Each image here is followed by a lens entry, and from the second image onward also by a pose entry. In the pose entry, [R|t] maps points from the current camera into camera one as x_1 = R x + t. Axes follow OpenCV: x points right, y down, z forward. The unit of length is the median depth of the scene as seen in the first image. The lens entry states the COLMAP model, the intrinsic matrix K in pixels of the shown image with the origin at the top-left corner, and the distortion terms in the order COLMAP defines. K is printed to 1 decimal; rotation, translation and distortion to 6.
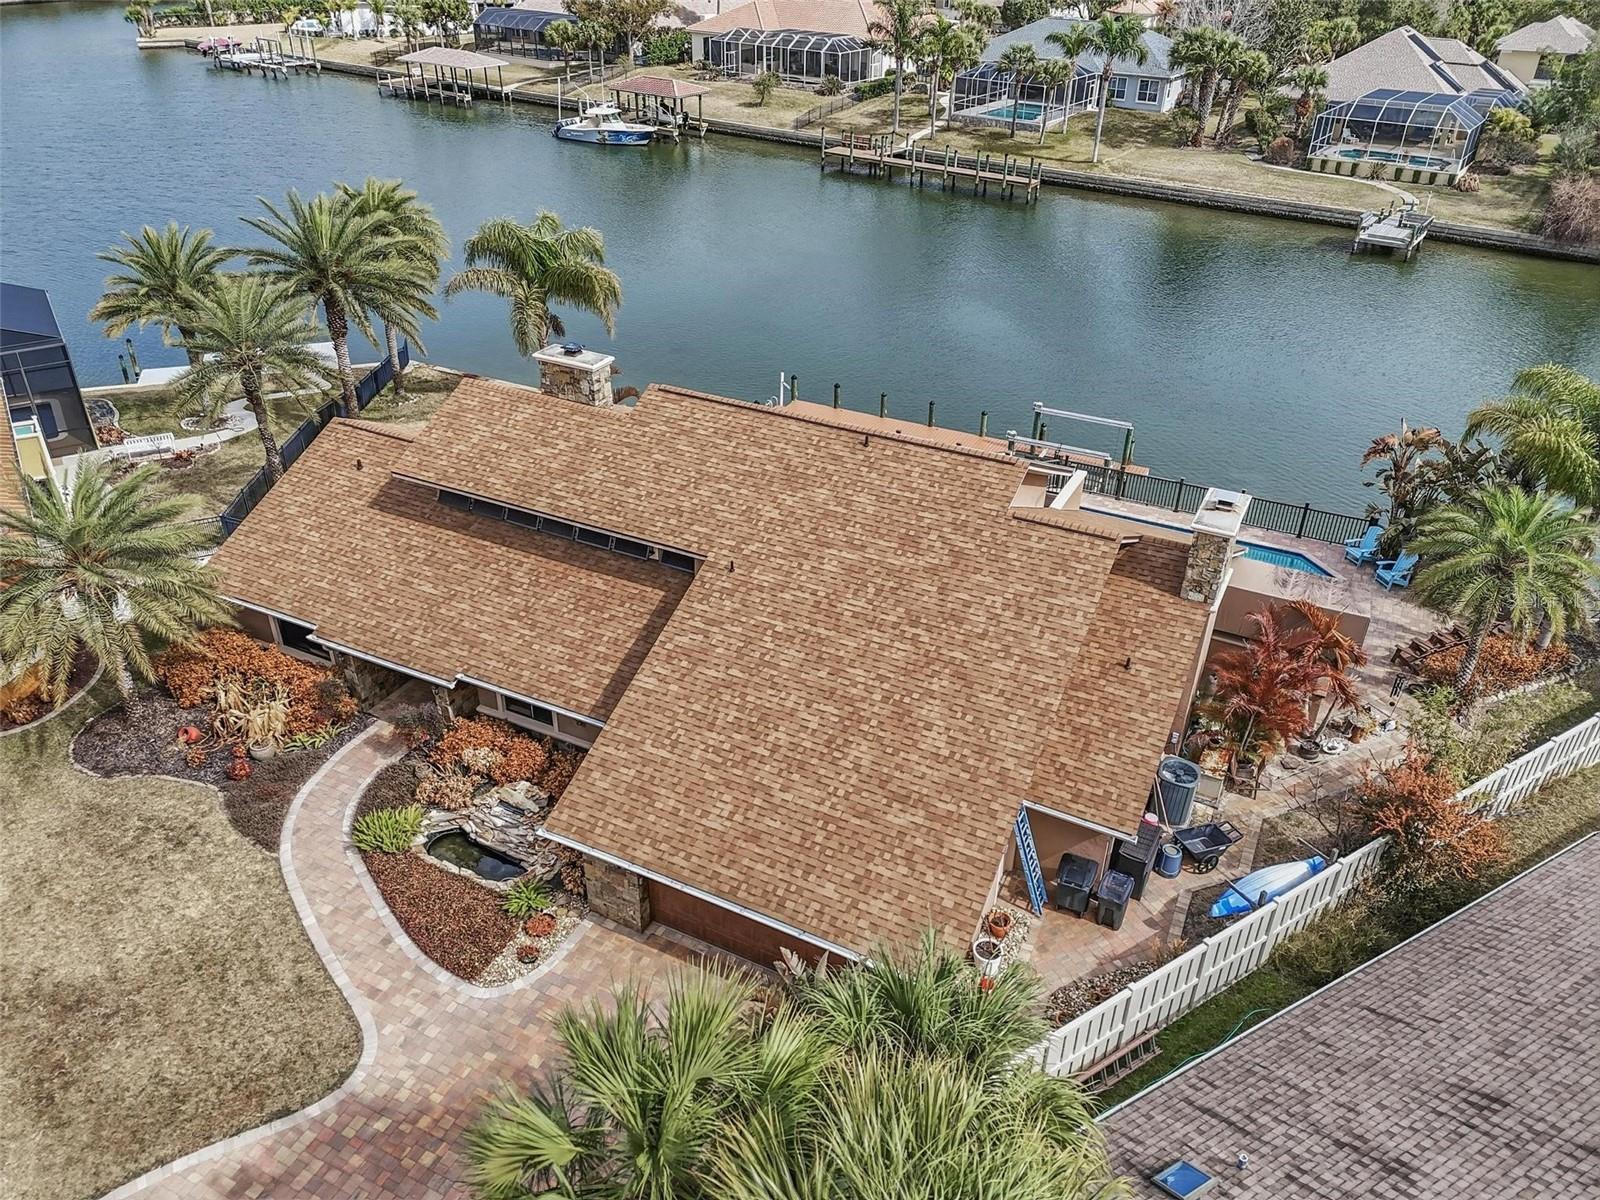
lens RADIAL K [[1183.0, 0, 799.7], [0, 1183.0, 596.9], [0, 0, 1]] dist [0.033391, -0.010873]
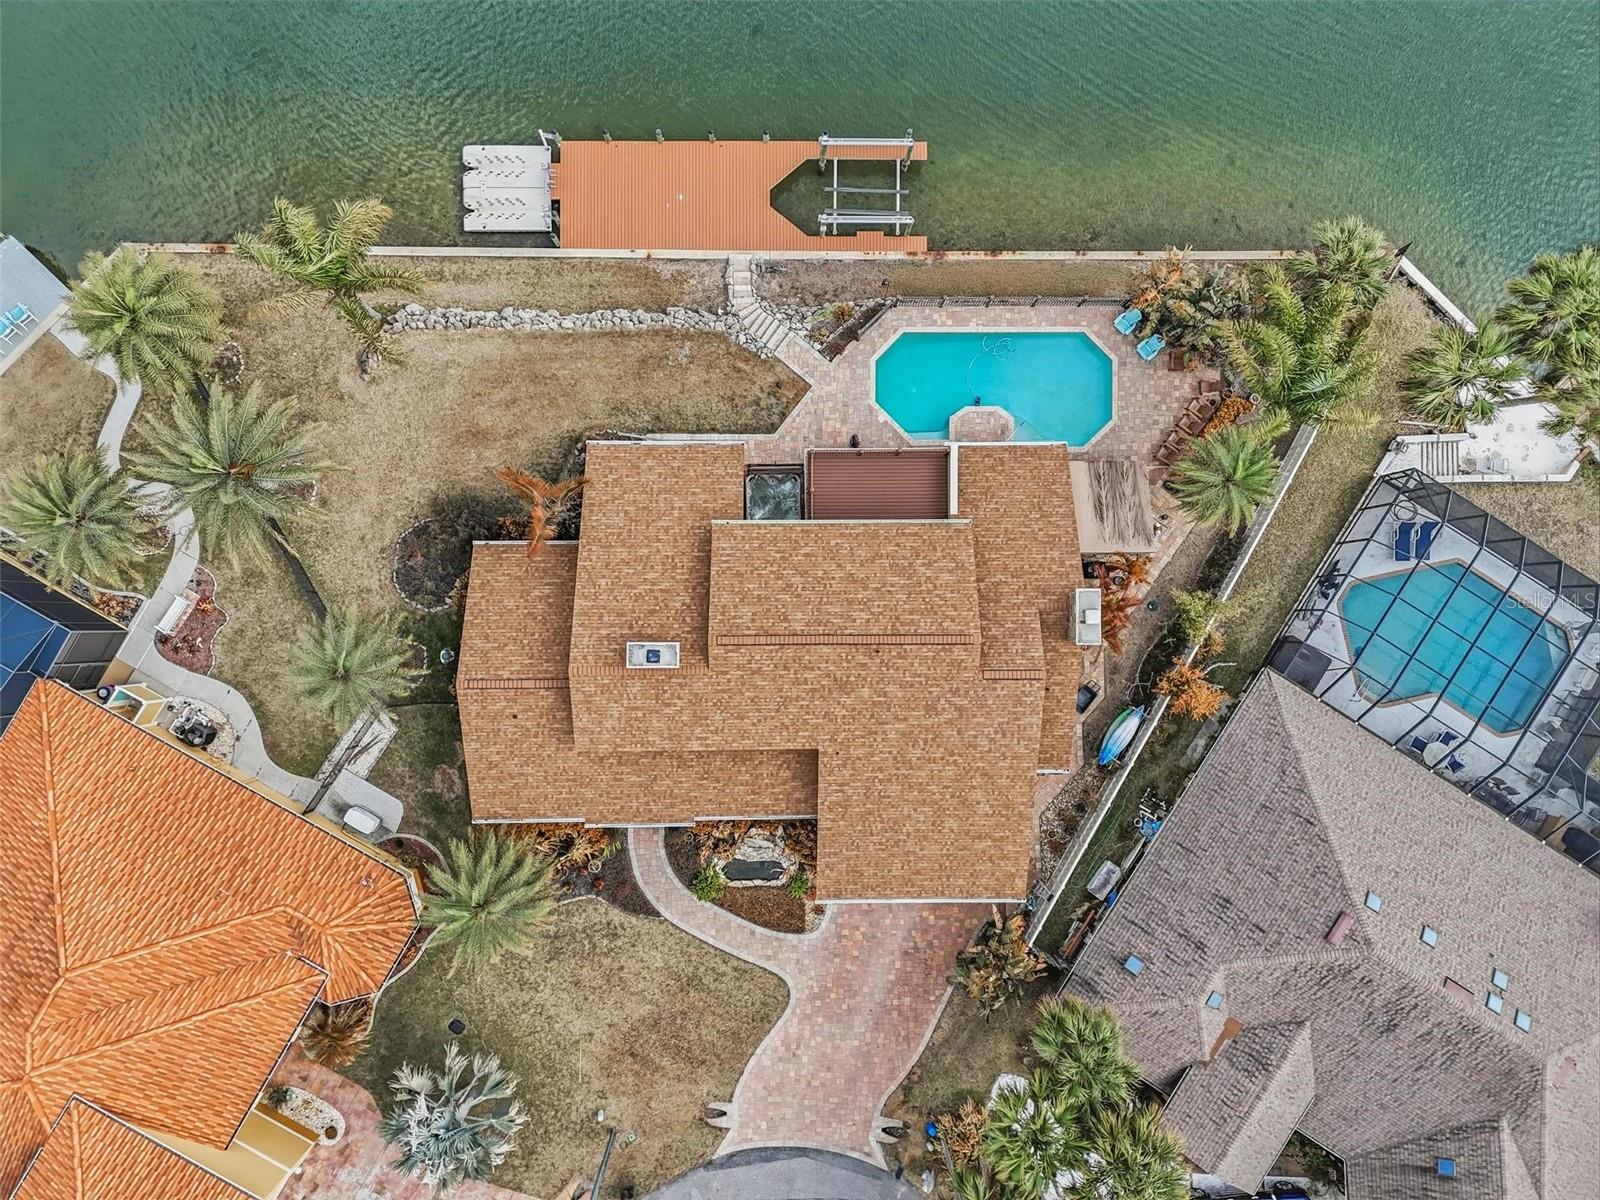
lens RADIAL K [[1183.0, 0, 794.1], [0, 1183.0, 595.9], [0, 0, 1]] dist [0.033391, -0.010873]
pose [[0.889931, -0.455951, 0.011484, -0.031503], [0.229574, 0.469557, 0.852533, -1.757576], [-0.394106, -0.756059, 0.522548, 0.316263]]
